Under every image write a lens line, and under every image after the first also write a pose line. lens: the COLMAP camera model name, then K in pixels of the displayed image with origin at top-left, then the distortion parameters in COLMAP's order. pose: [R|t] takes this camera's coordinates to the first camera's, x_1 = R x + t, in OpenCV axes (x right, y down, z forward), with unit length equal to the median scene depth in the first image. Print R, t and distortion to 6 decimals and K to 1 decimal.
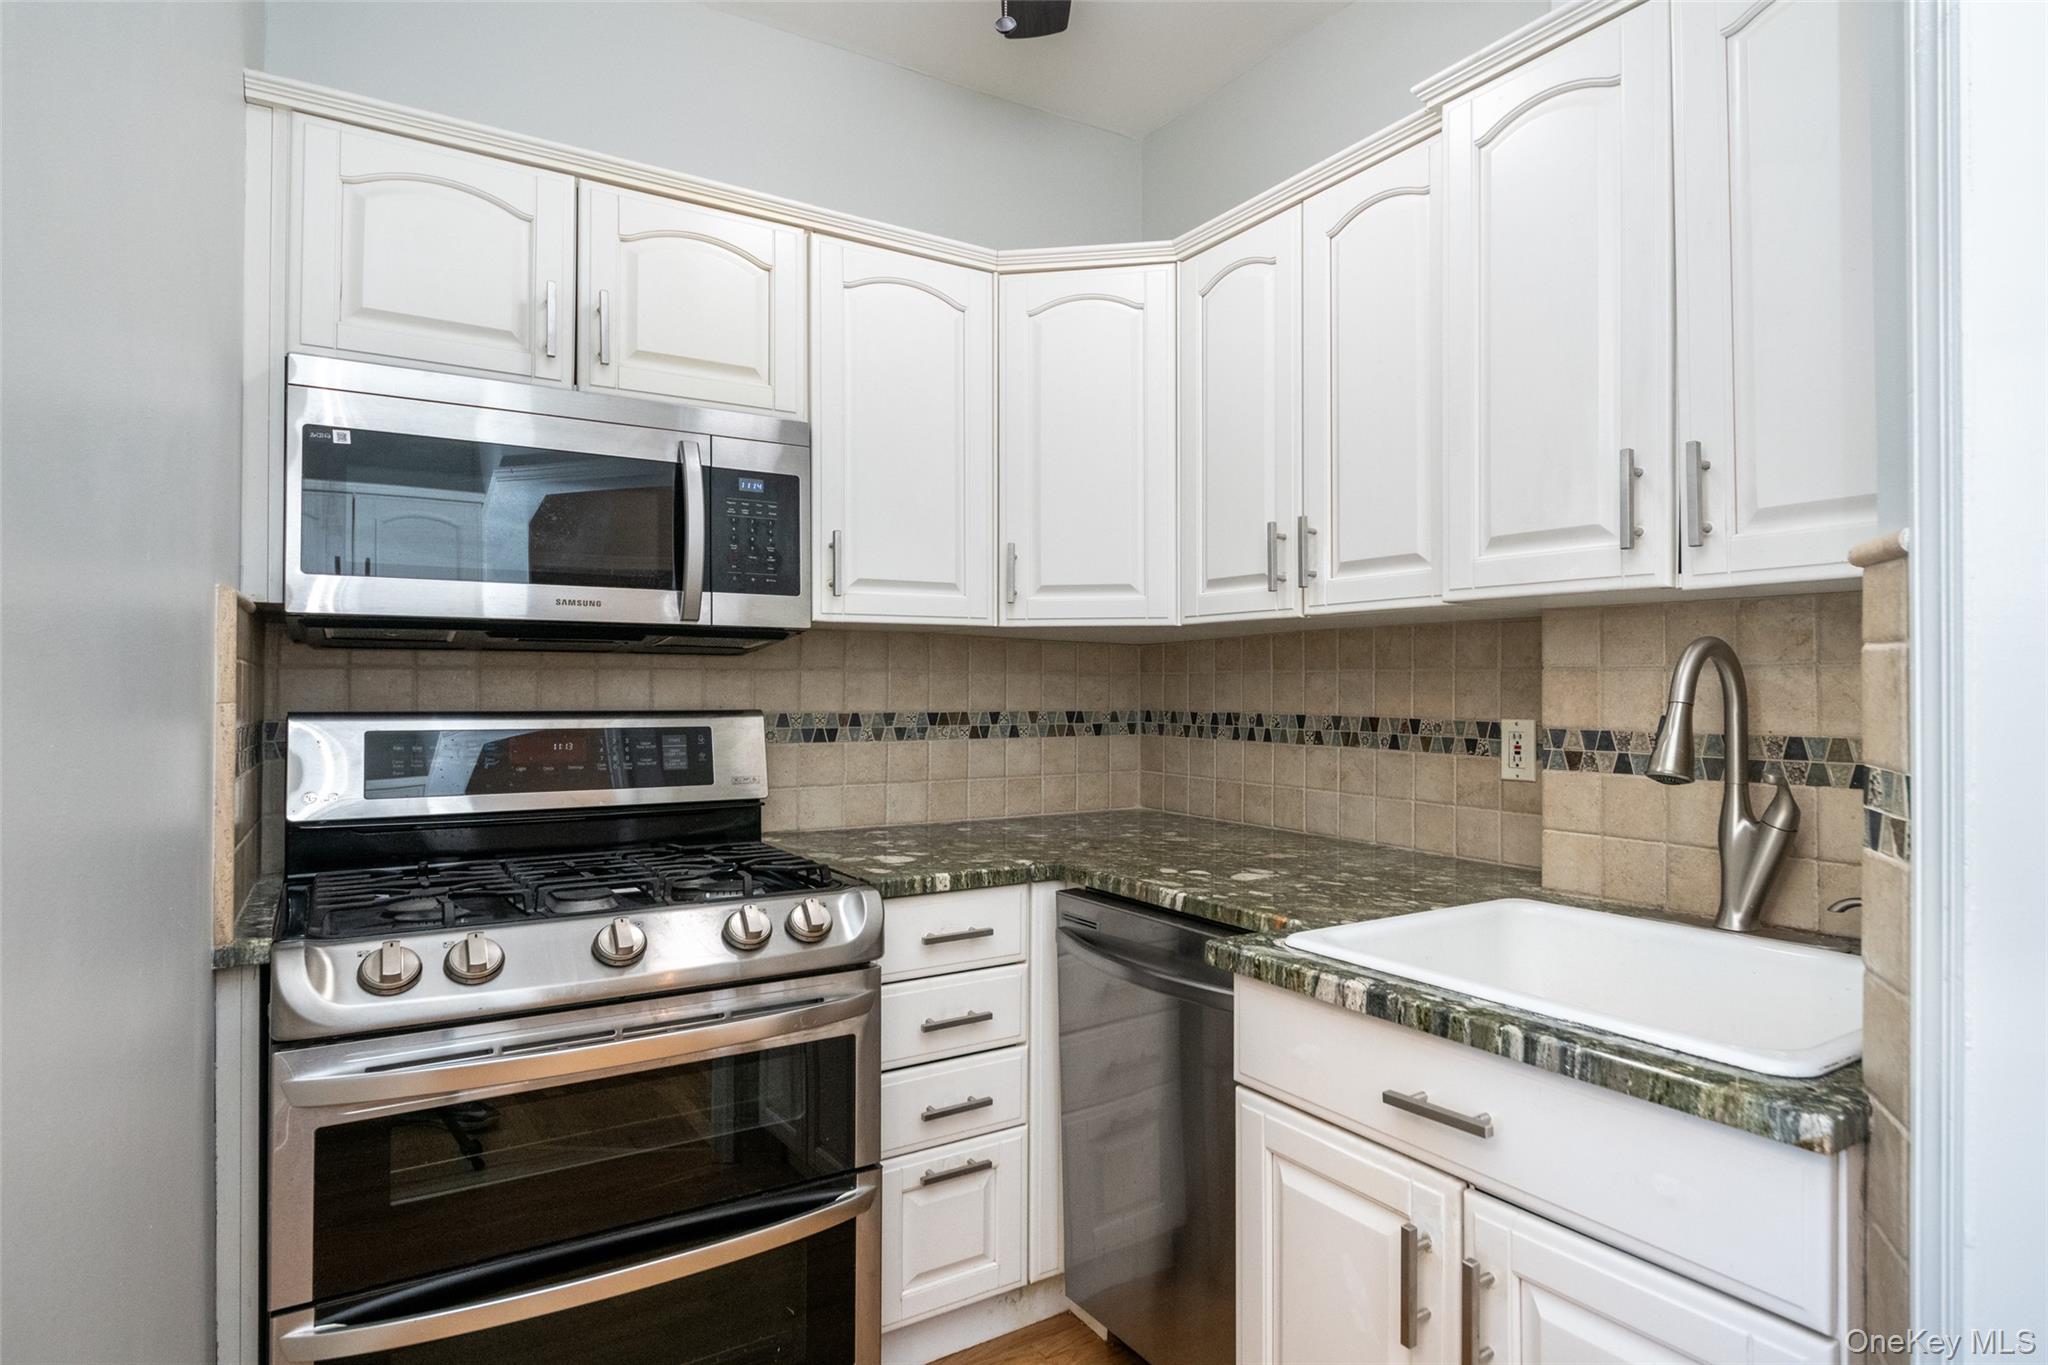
lens RADIAL K [[1091.5, 0, 1002.2], [0, 1091.5, 695.1], [0, 0, 1]] dist [-0.002301, -0.002025]
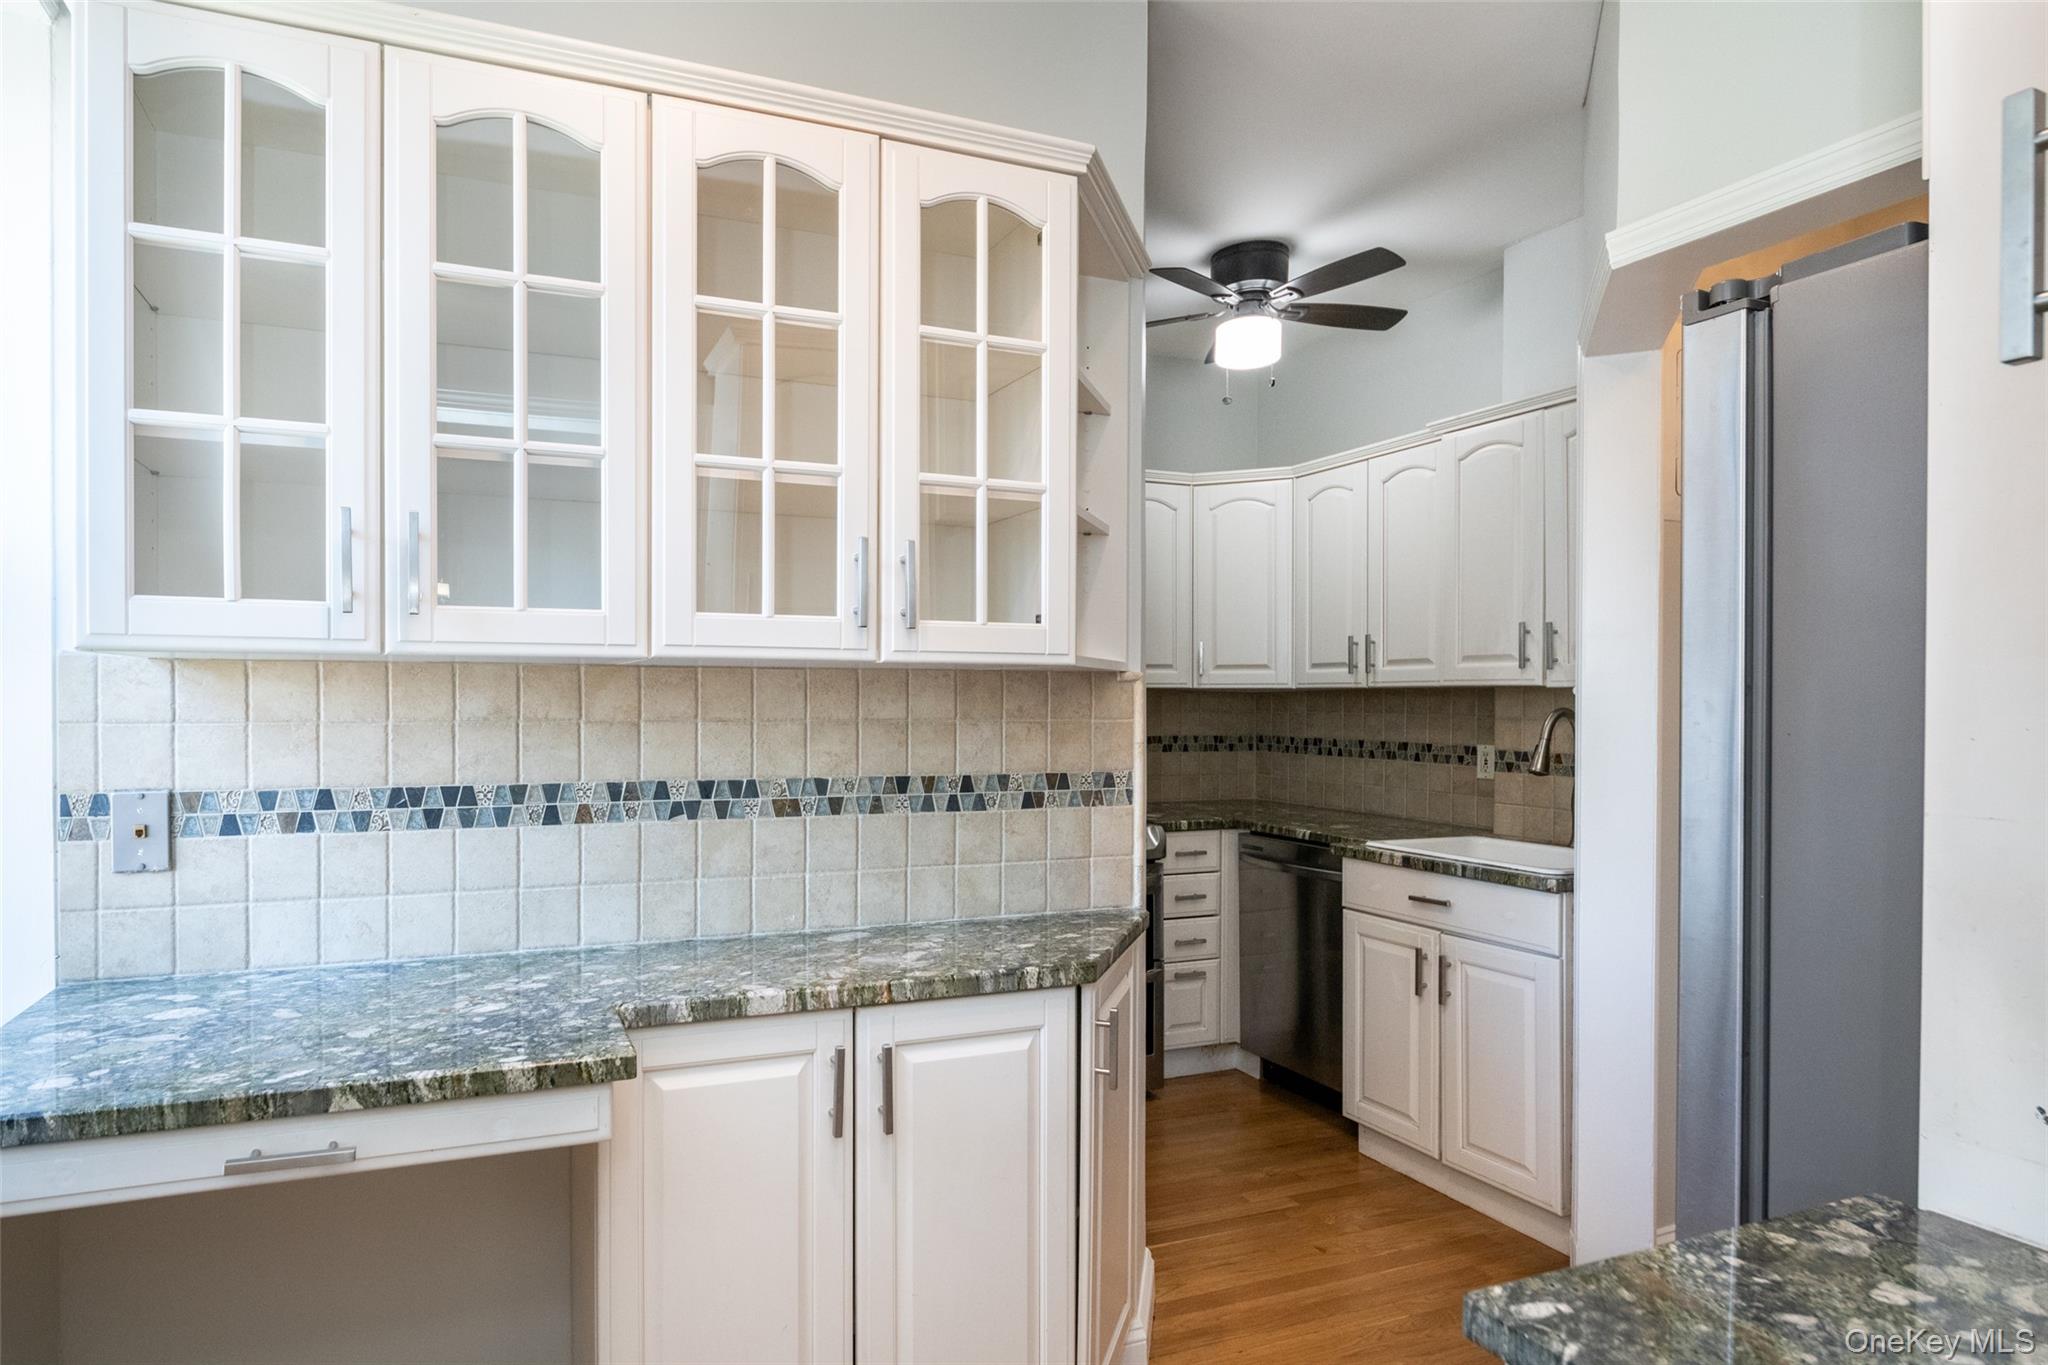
lens RADIAL K [[1091.5, 0, 1044.6], [0, 1091.5, 686.9], [0, 0, 1]] dist [-0.002301, -0.002025]
pose [[0.999872, 0.013029, 0.009257, -0.315392], [-0.012816, 0.999661, -0.022651, -0.026921], [-0.009549, 0.022529, 0.999701, -0.921716]]
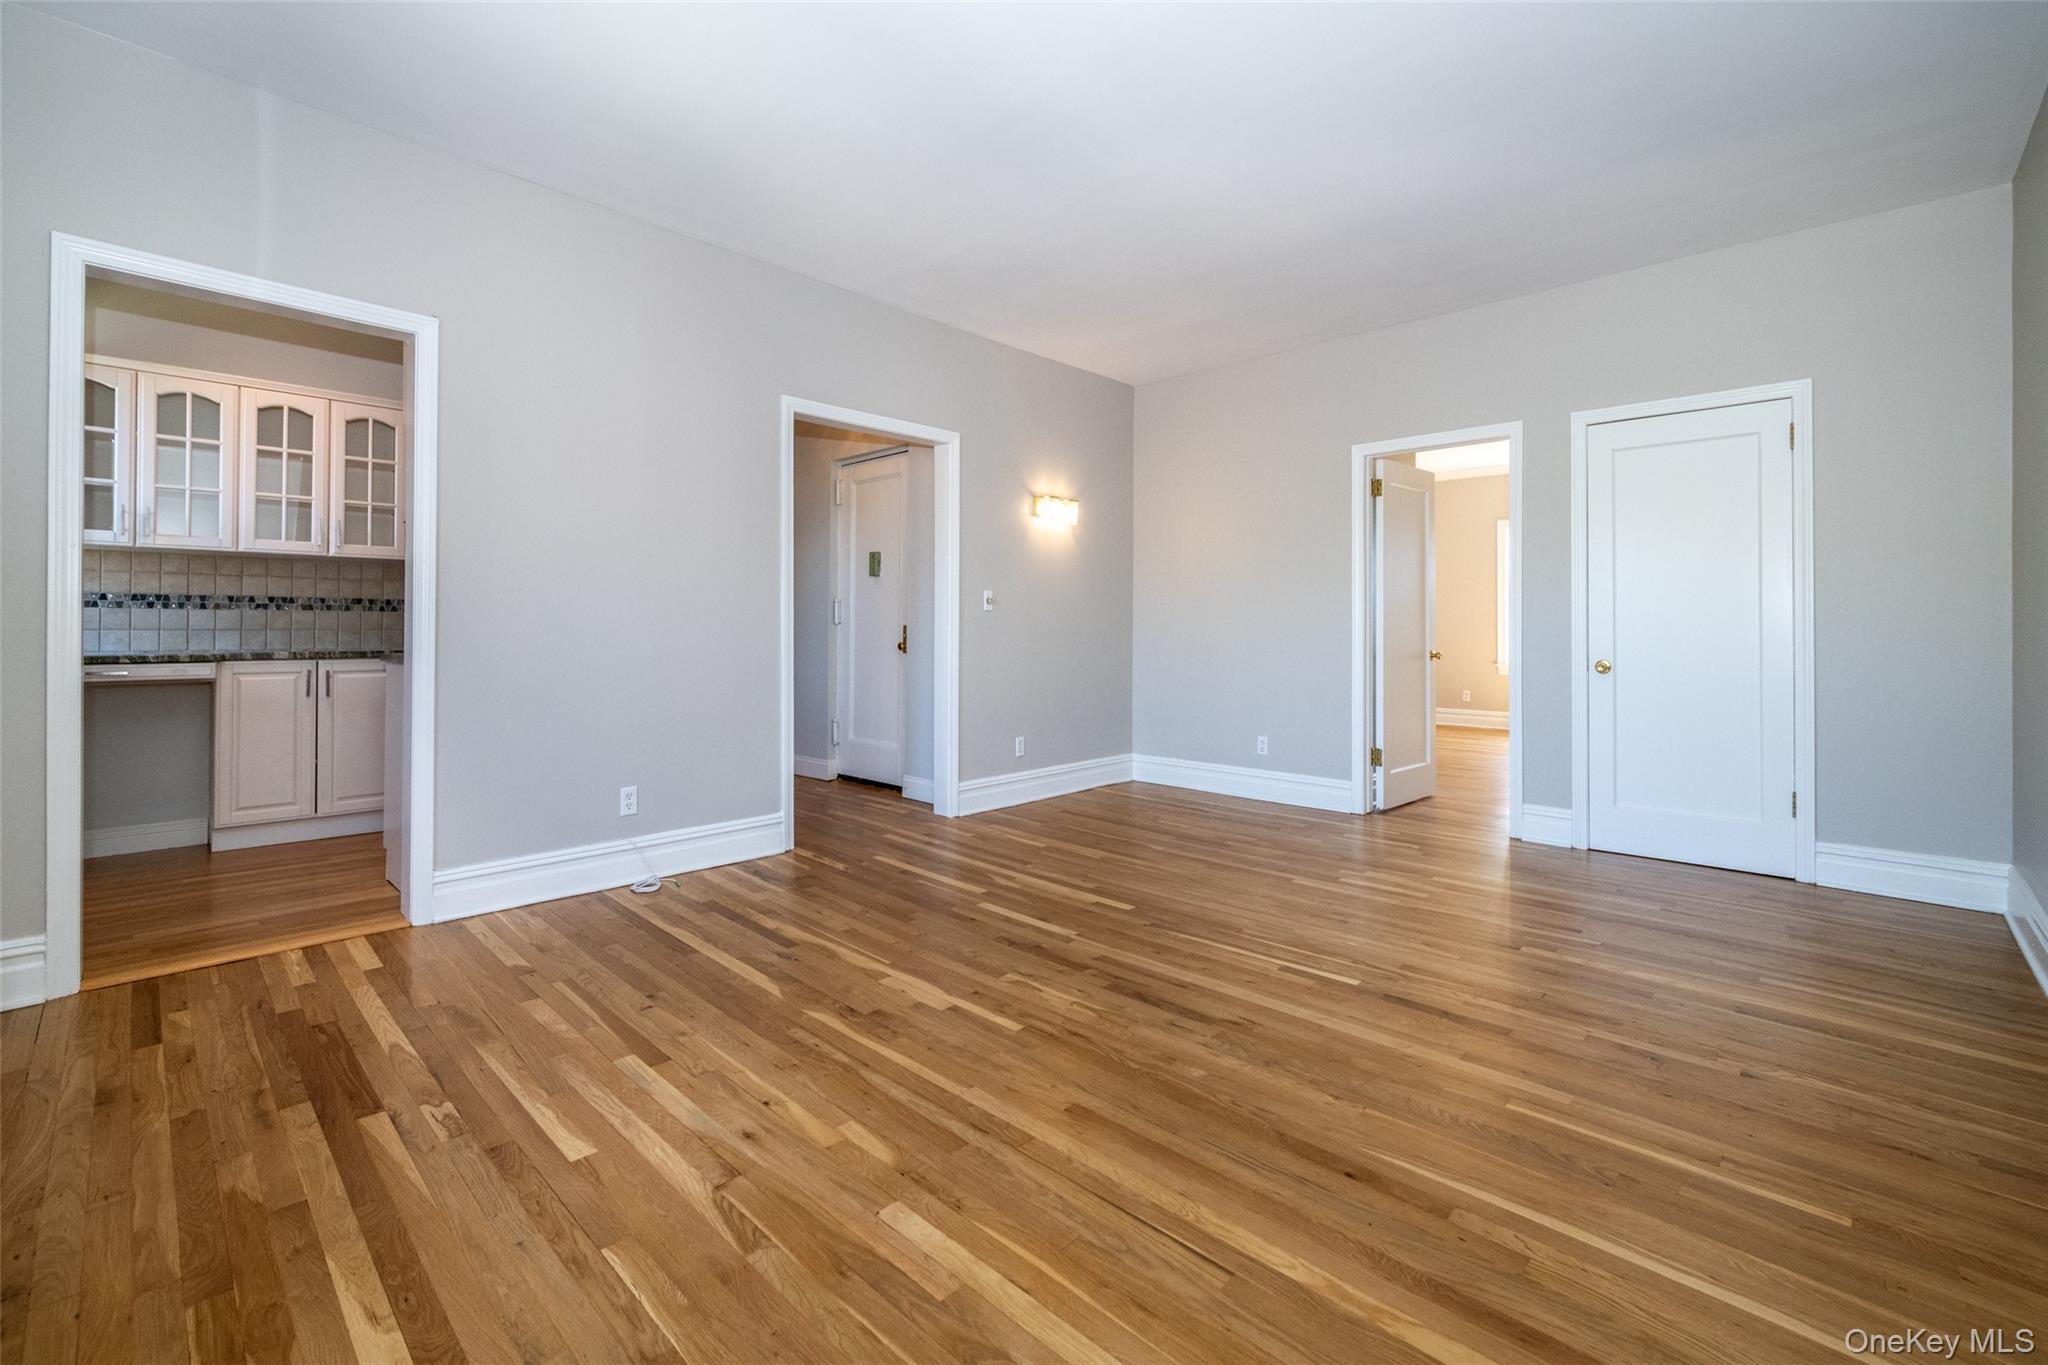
lens RADIAL K [[853.0, 0, 1038.9], [0, 853.0, 612.4], [0, 0, 1]] dist [0.017608, 0.000927]
pose [[0.949801, 0.022851, 0.312019, 0.442511], [-0.011060, 0.999158, -0.039506, 0.117322], [-0.312659, 0.034072, 0.949254, -2.420159]]
